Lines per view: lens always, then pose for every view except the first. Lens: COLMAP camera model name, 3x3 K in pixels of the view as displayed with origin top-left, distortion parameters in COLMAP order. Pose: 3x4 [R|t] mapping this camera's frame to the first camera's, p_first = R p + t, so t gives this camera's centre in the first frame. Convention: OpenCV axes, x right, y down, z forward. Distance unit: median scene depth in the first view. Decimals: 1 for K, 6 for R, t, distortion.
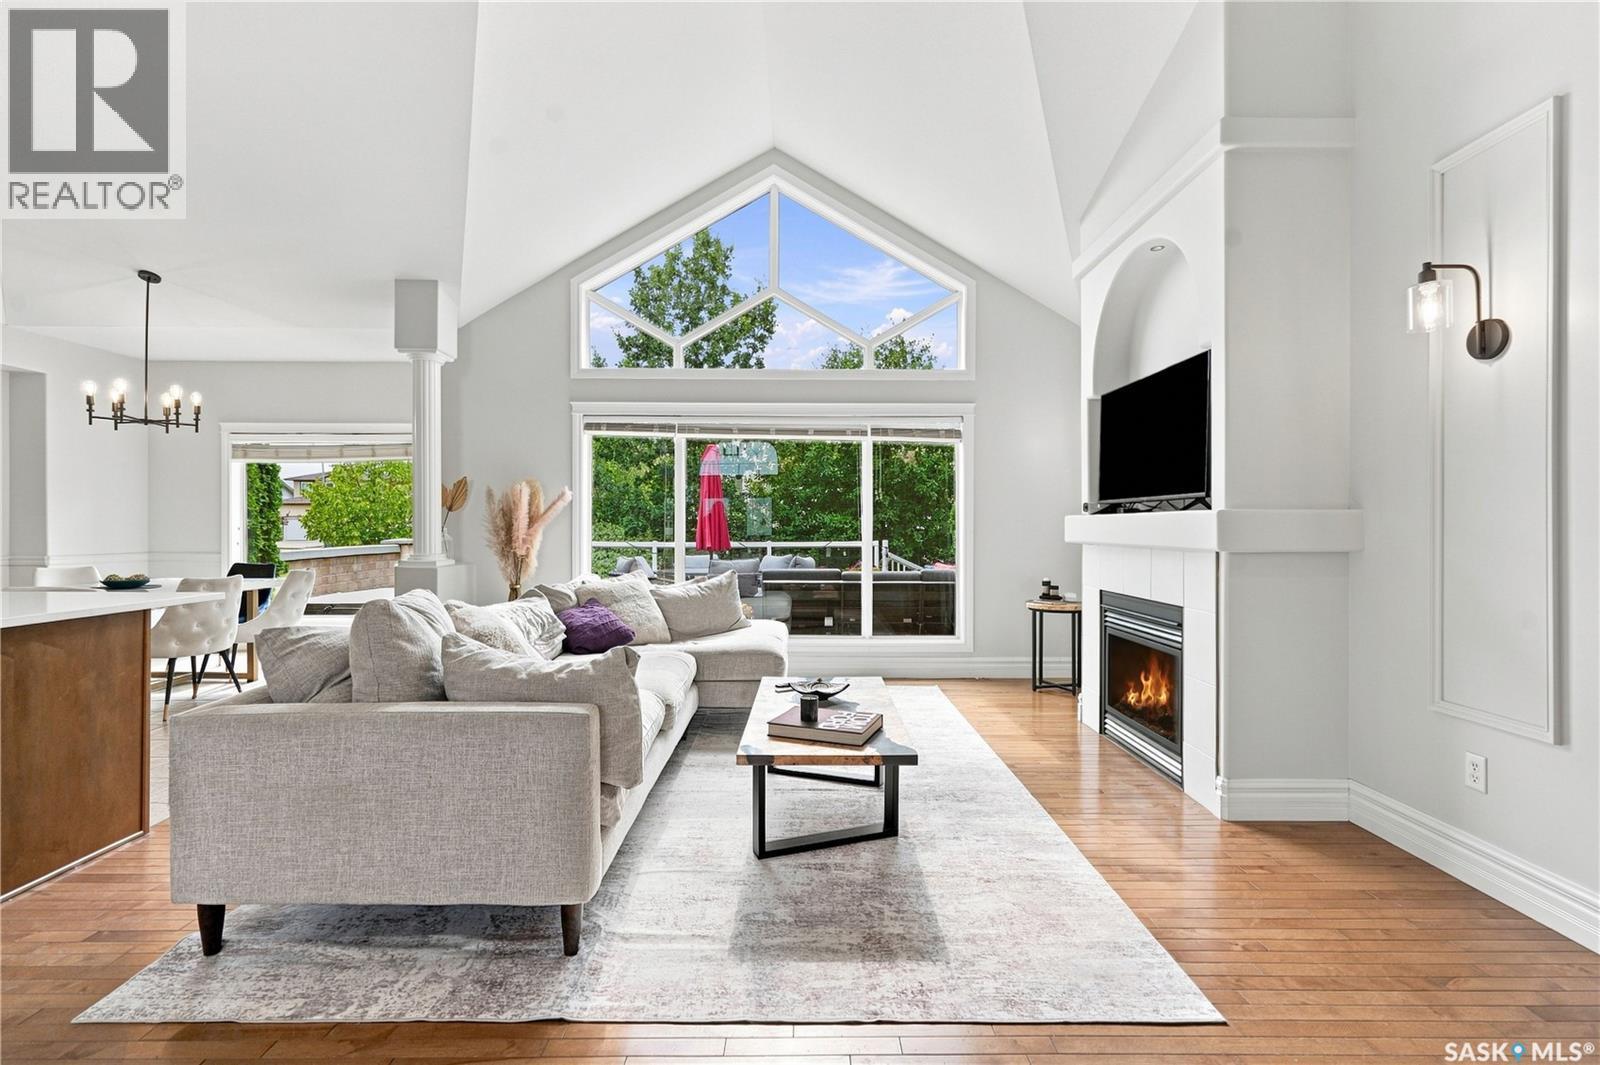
lens RADIAL K [[719.1, 0, 801.7], [0, 719.1, 526.8], [0, 0, 1]] dist [-0.001477, 0.000766]
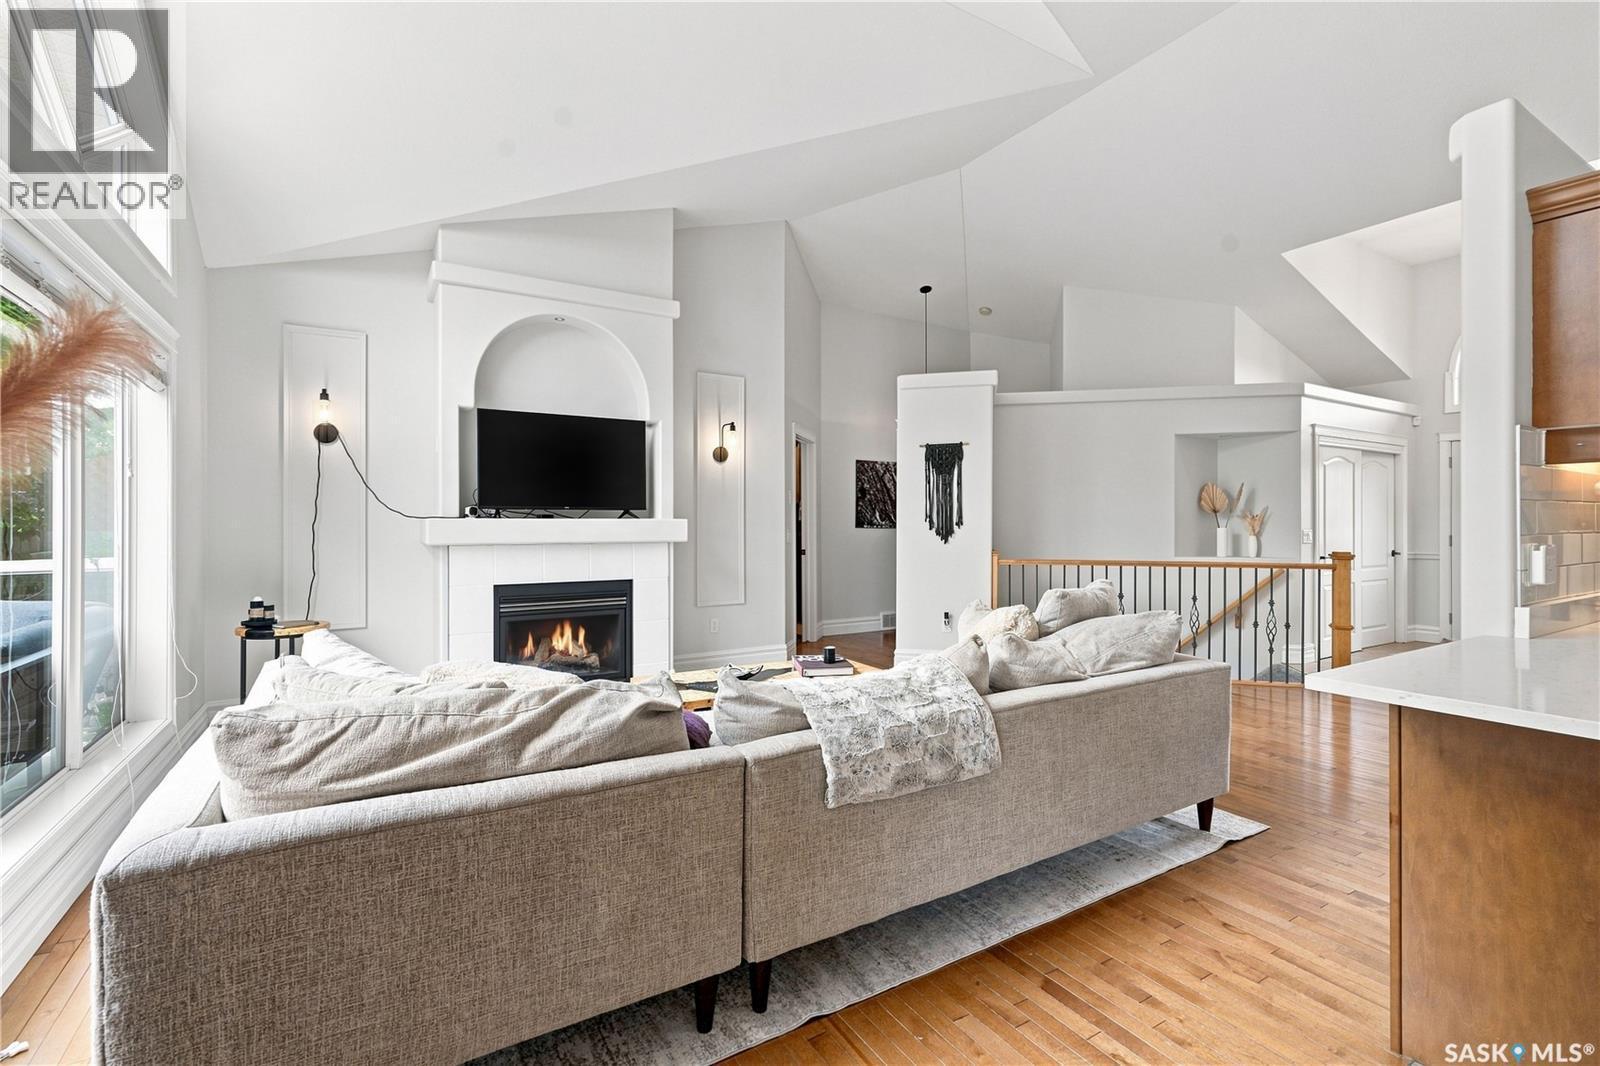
lens RADIAL K [[719.1, 0, 806.4], [0, 719.1, 525.5], [0, 0, 1]] dist [-0.001477, 0.000766]
pose [[-0.515518, -0.001564, 0.856877, -0.662628], [0.001440, 0.999995, 0.002691, -0.006567], [-0.856877, 0.002622, -0.515514, 0.974018]]
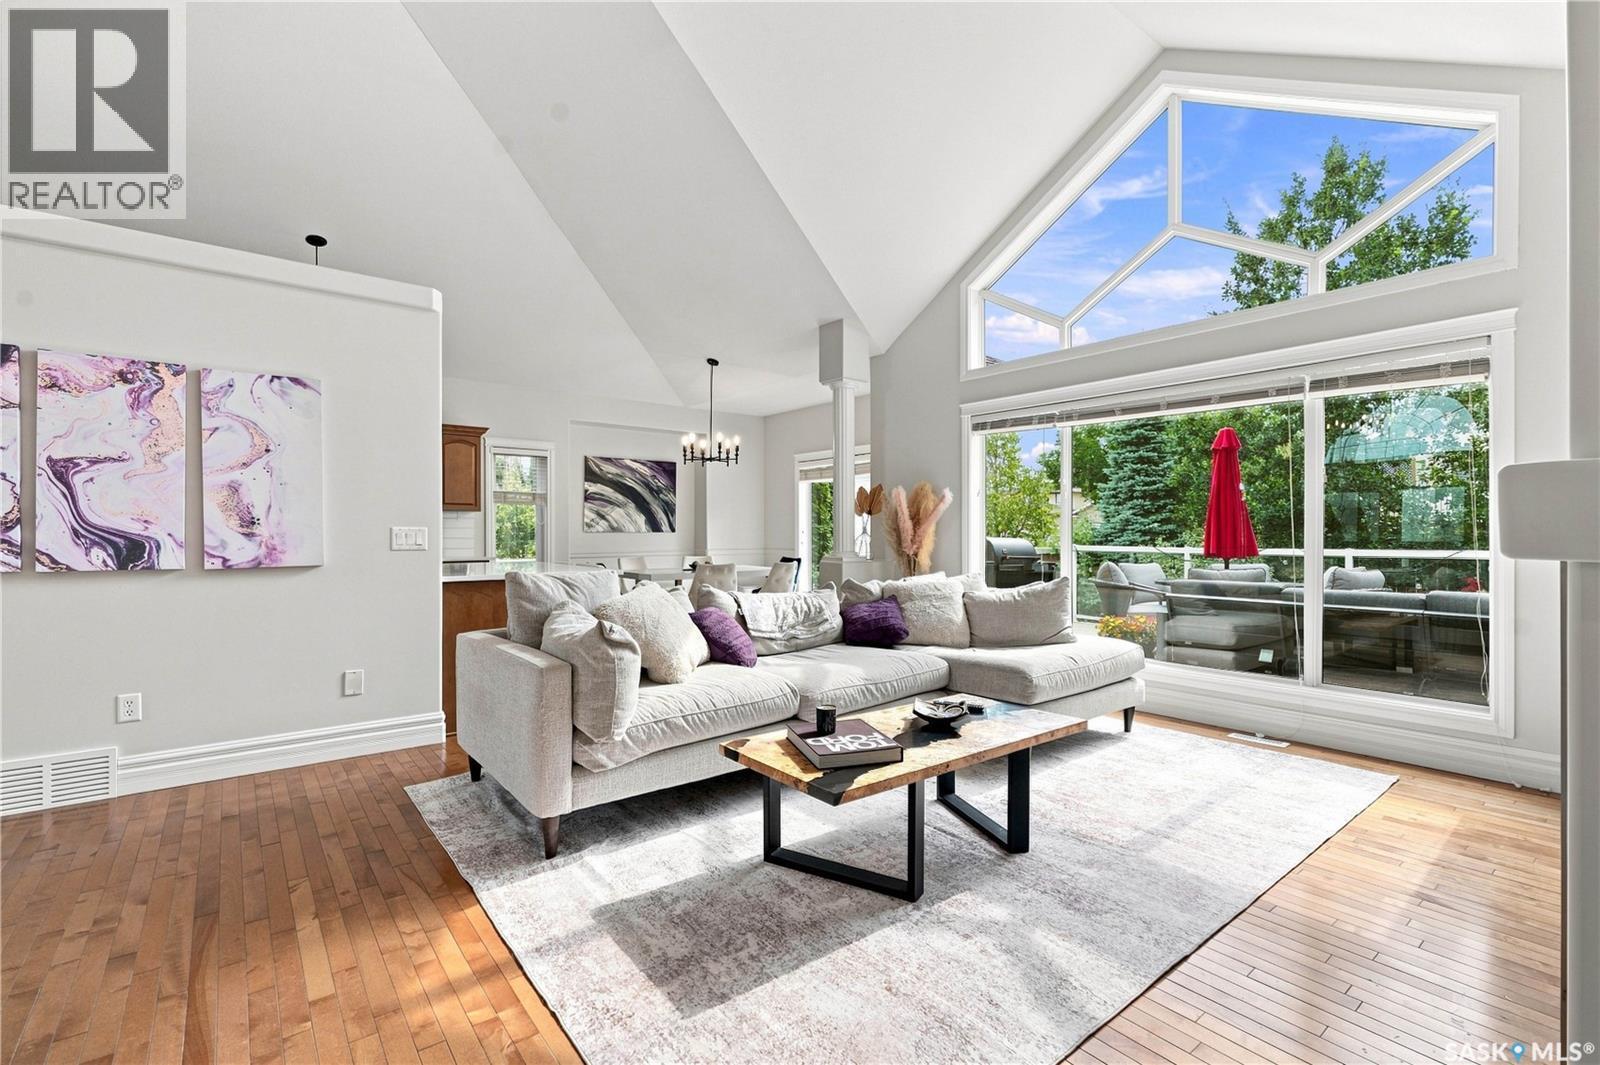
lens RADIAL K [[719.1, 0, 806.7], [0, 719.1, 528.8], [0, 0, 1]] dist [-0.001477, 0.000766]
pose [[0.624174, -0.007962, -0.781245, 0.382073], [0.001154, 0.999956, -0.009269, 0.012107], [0.781285, 0.004884, 0.624156, 0.227090]]
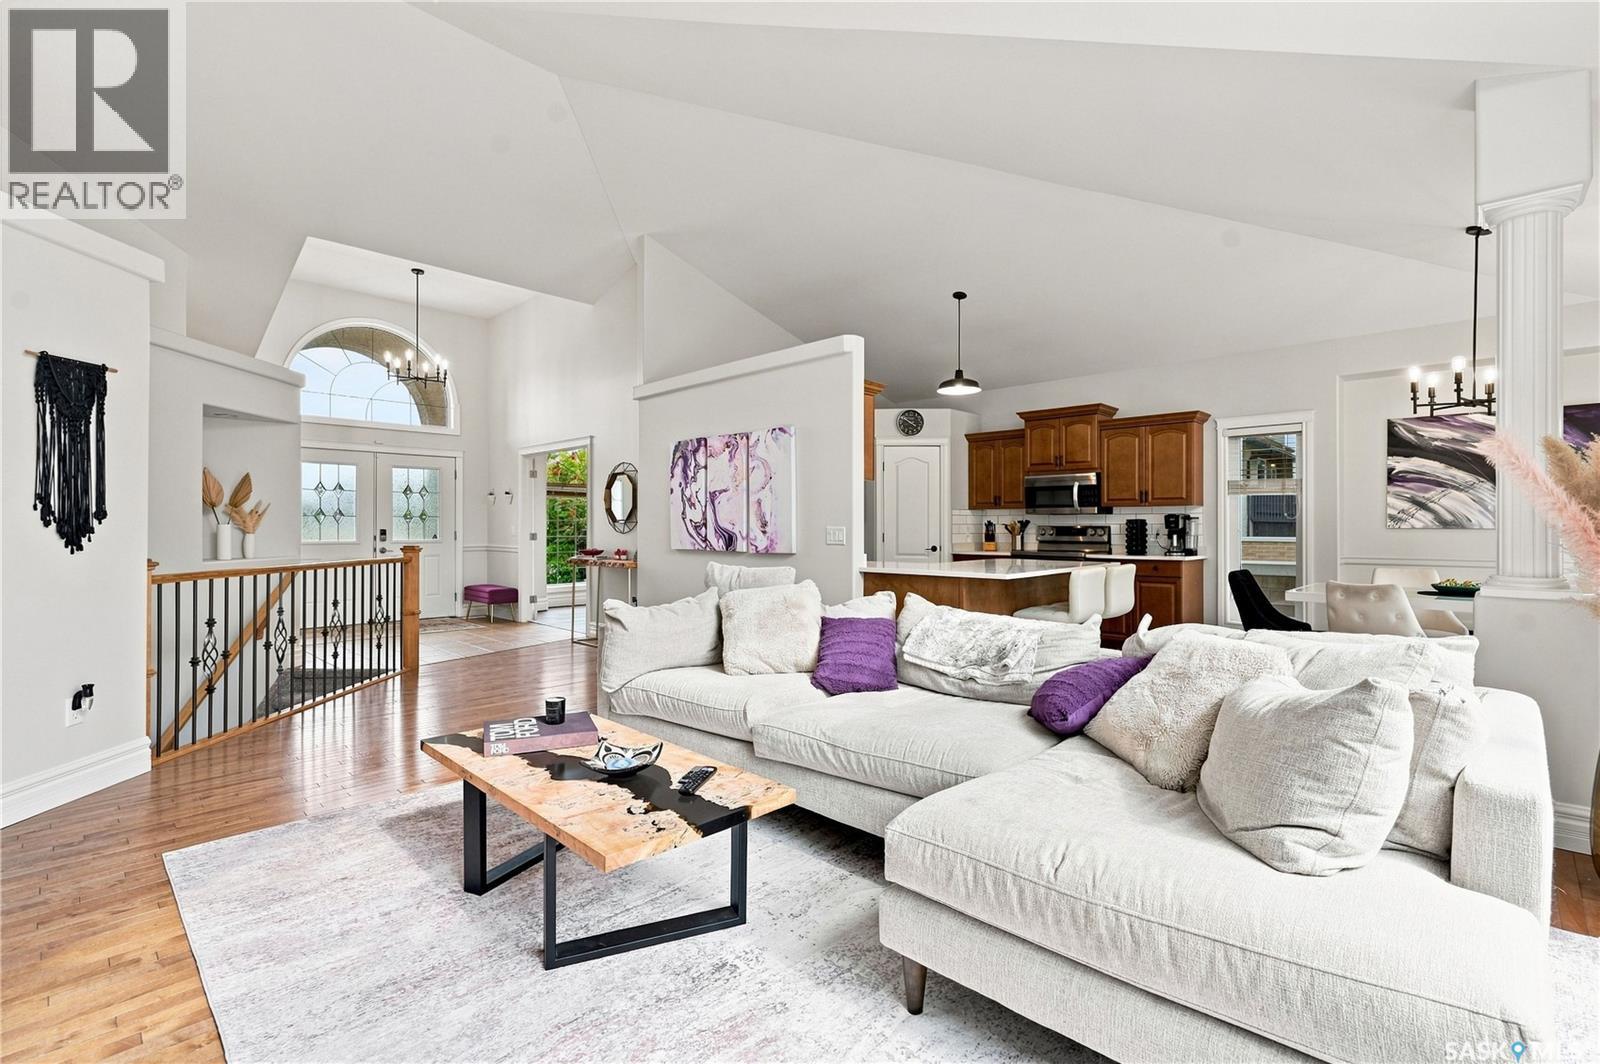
lens RADIAL K [[719.1, 0, 791.5], [0, 719.1, 523.0], [0, 0, 1]] dist [-0.001477, 0.000766]
pose [[-0.703607, -0.006436, -0.710560, 0.257085], [-0.002388, 0.999975, -0.006694, 0.004253], [0.710585, -0.003013, -0.703605, 1.034006]]
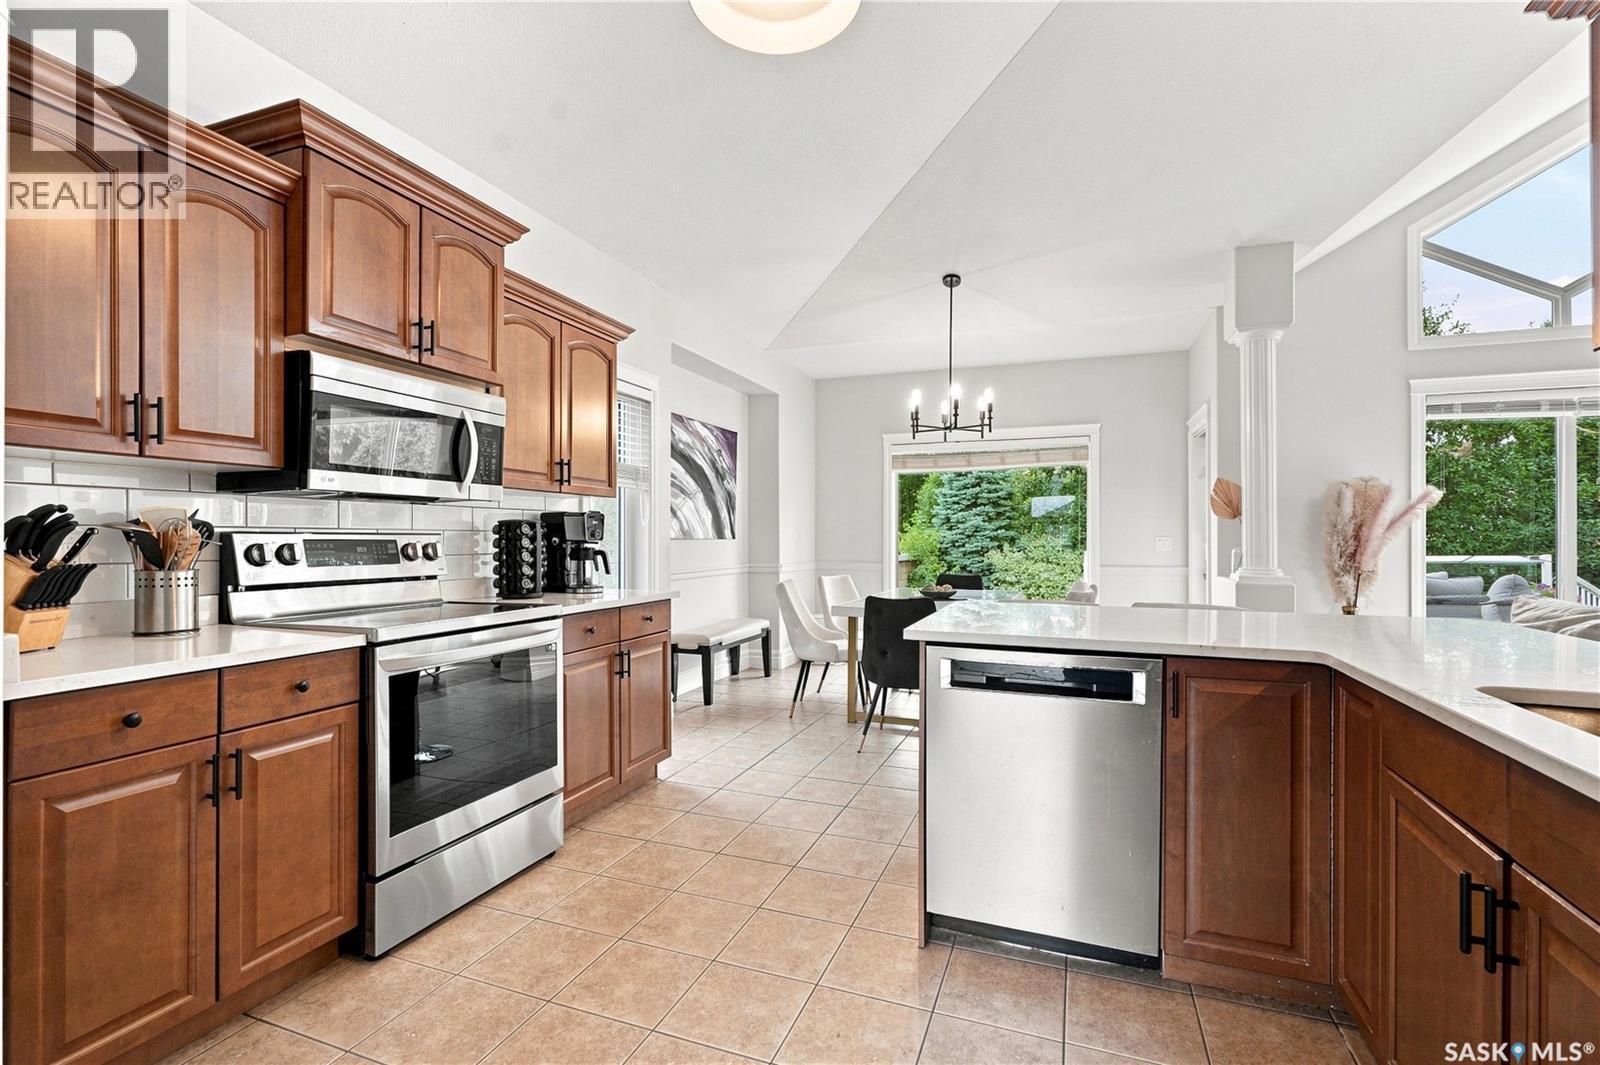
lens RADIAL K [[719.1, 0, 809.6], [0, 719.1, 536.1], [0, 0, 1]] dist [-0.001477, 0.000766]
pose [[0.935858, -0.002060, -0.352372, -0.757658], [0.000668, 0.999991, -0.004072, 0.003296], [0.352377, 0.003575, 0.935851, 0.022048]]
